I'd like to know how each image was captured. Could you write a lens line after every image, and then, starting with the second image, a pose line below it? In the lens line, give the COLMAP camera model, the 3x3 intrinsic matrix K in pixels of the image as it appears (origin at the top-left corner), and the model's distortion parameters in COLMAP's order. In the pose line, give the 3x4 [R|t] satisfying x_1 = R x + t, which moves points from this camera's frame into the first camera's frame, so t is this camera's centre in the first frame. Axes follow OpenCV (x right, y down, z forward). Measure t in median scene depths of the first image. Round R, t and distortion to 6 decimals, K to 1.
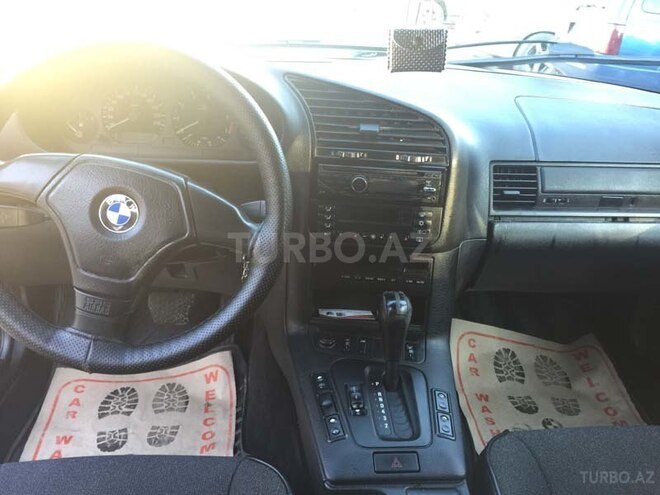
lens RADIAL K [[562.7, 0, 330.0], [0, 562.7, 247.5], [0, 0, 1]] dist [0.119146, -0.187297]
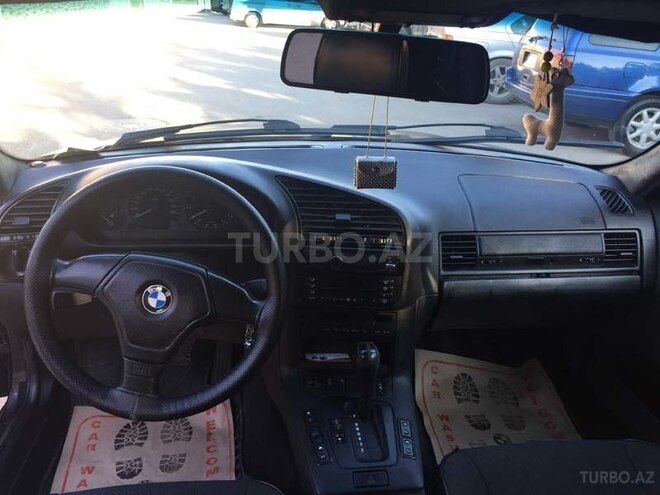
lens RADIAL K [[562.7, 0, 330.0], [0, 562.7, 247.5], [0, 0, 1]] dist [0.119146, -0.187297]
pose [[0.998597, -0.024763, 0.046815, -0.018305], [0.025665, 0.999494, -0.018767, -0.098231], [-0.046327, 0.019942, 0.998727, -0.233543]]
